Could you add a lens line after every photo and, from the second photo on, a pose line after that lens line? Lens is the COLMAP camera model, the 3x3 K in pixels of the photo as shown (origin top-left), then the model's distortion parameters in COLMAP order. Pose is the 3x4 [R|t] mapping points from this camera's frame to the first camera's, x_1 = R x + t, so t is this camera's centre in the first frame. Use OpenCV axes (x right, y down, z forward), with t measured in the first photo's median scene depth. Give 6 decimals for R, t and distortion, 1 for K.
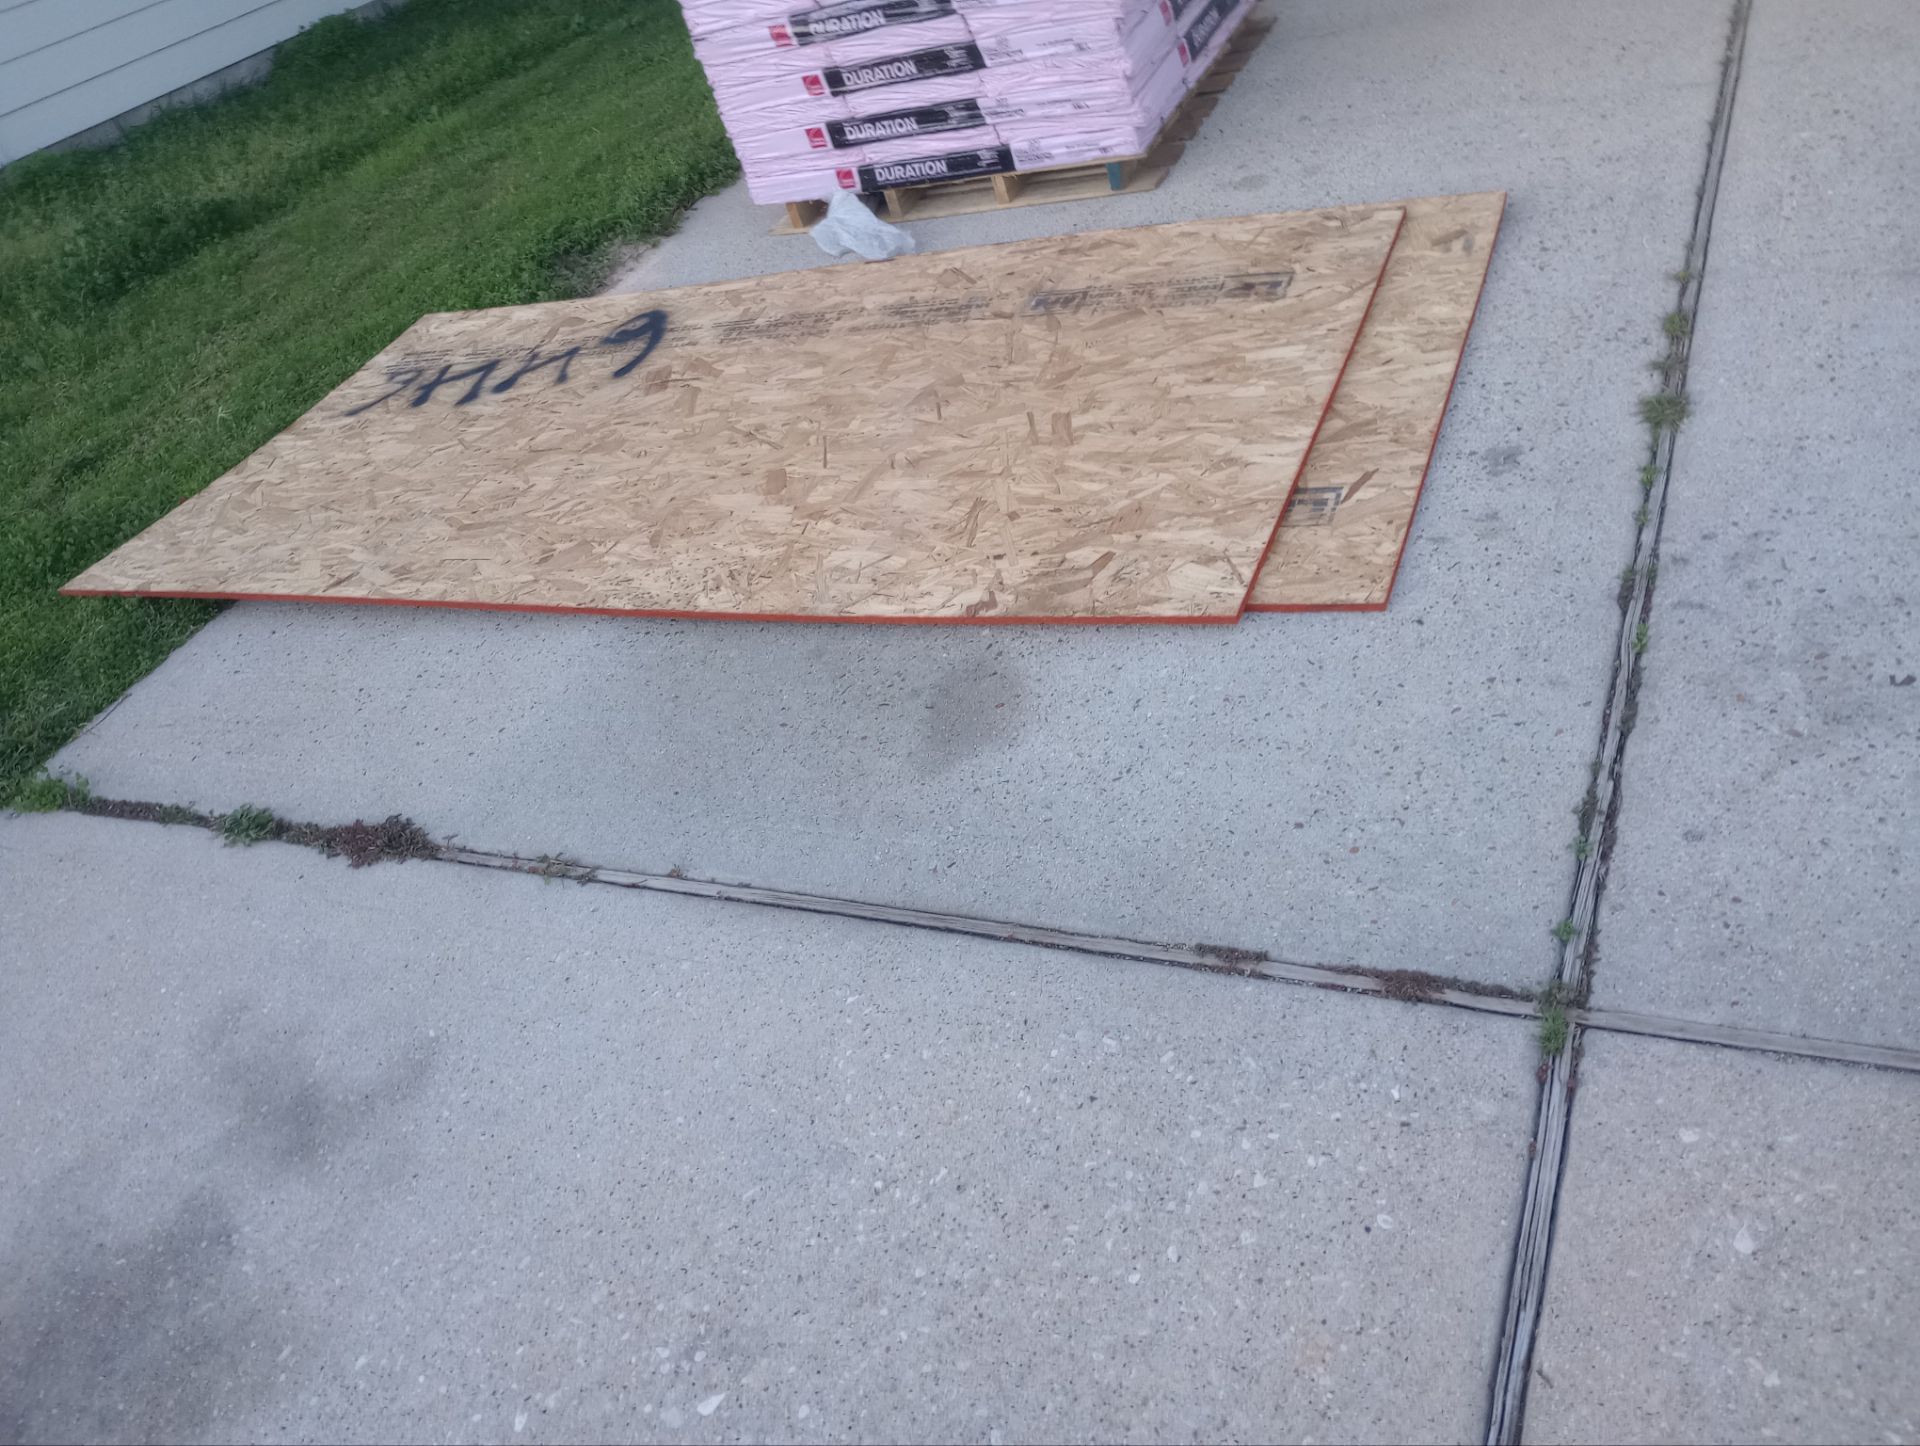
lens RADIAL K [[1627.5, 0, 956.7], [0, 1627.5, 721.5], [0, 0, 1]] dist [0.041760, -0.065472]
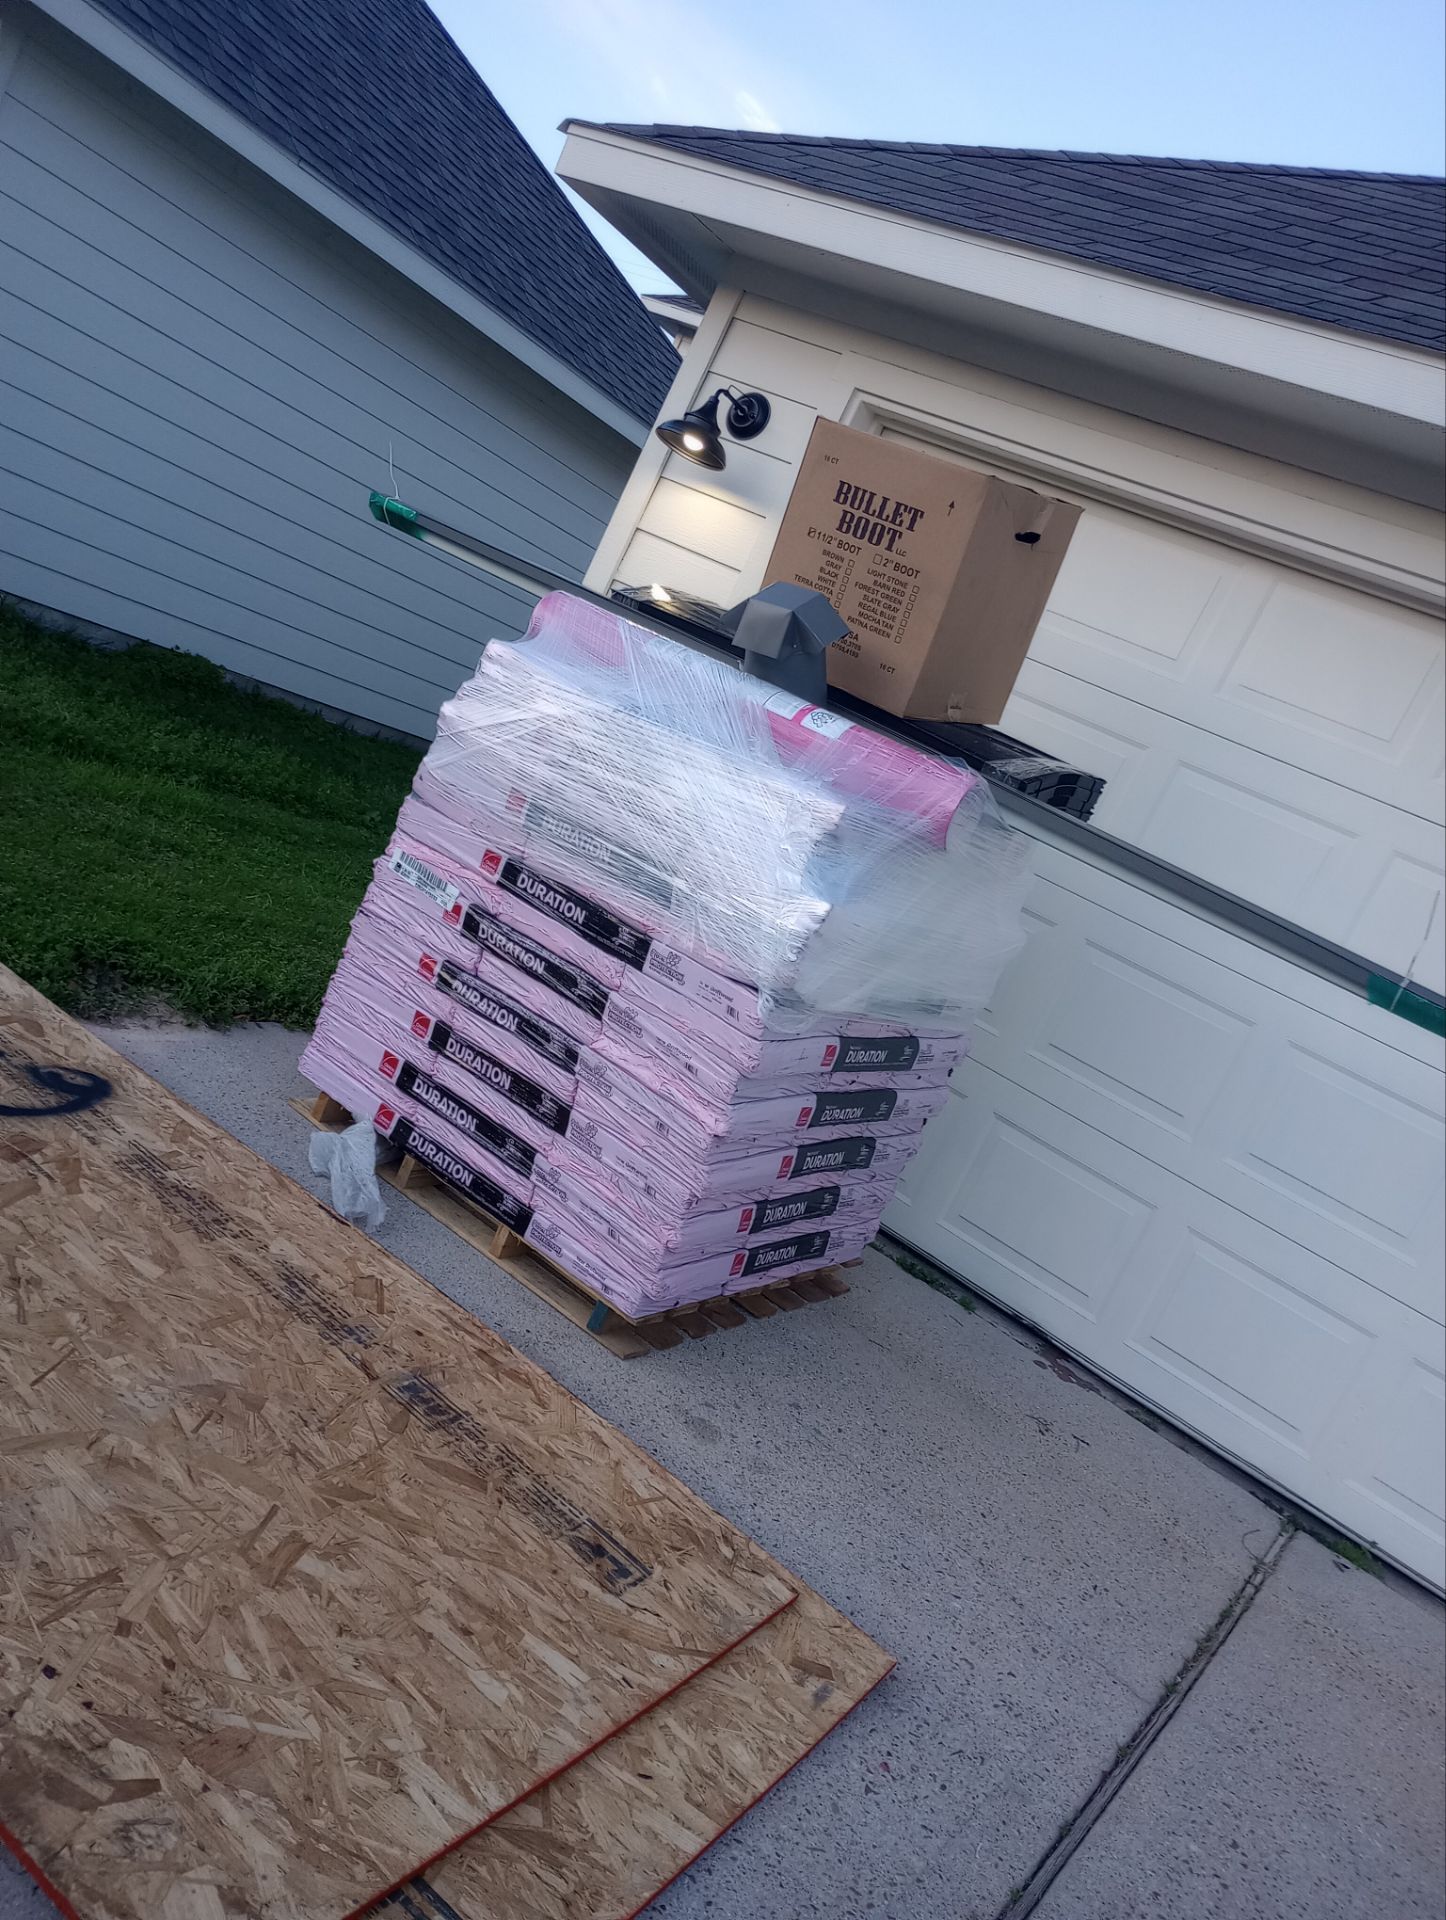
lens RADIAL K [[1627.5, 0, 747.4], [0, 1627.5, 852.9], [0, 0, 1]] dist [0.041760, -0.065472]
pose [[0.750573, 0.658828, -0.050846, 0.042250], [-0.592430, 0.636849, -0.493406, -0.120368], [-0.292689, 0.400460, 0.868312, 0.111730]]
